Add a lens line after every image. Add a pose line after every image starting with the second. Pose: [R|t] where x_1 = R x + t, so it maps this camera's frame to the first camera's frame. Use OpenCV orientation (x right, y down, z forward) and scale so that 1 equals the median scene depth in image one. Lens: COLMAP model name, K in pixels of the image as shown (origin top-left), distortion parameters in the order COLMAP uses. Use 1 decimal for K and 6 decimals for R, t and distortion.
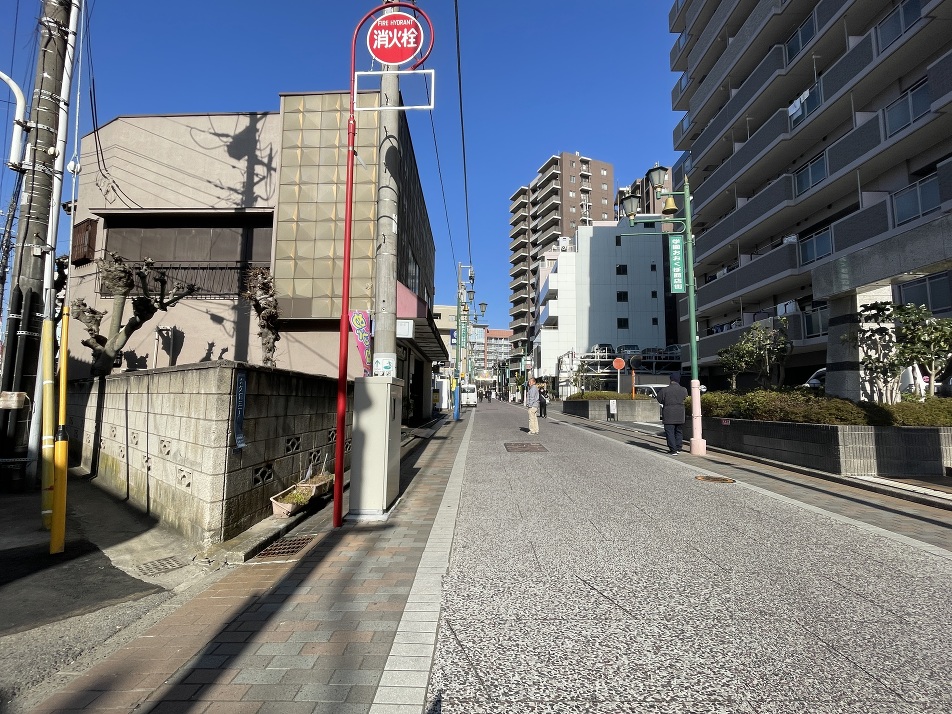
lens RADIAL K [[435.4, 0, 472.7], [0, 435.4, 357.1], [0, 0, 1]] dist [-0.001176, 0.000380]
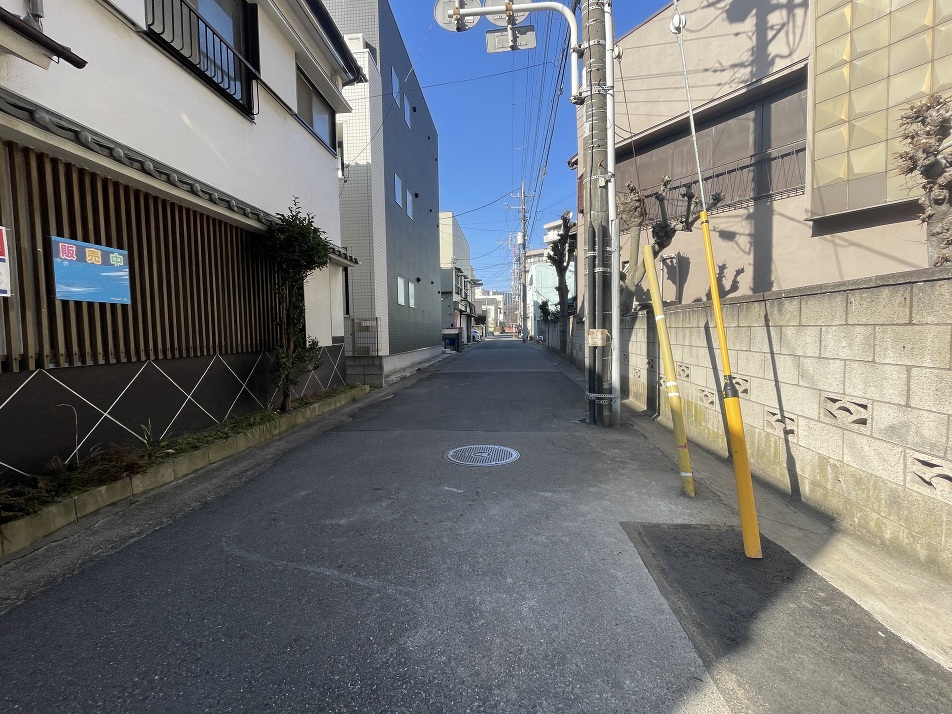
lens RADIAL K [[435.4, 0, 472.7], [0, 435.4, 357.1], [0, 0, 1]] dist [-0.001176, 0.000380]
pose [[0.591983, 0.022459, -0.805638, -0.236047], [0.108286, 0.988332, 0.107120, 0.002037], [0.798643, -0.150653, 0.582643, 0.097157]]
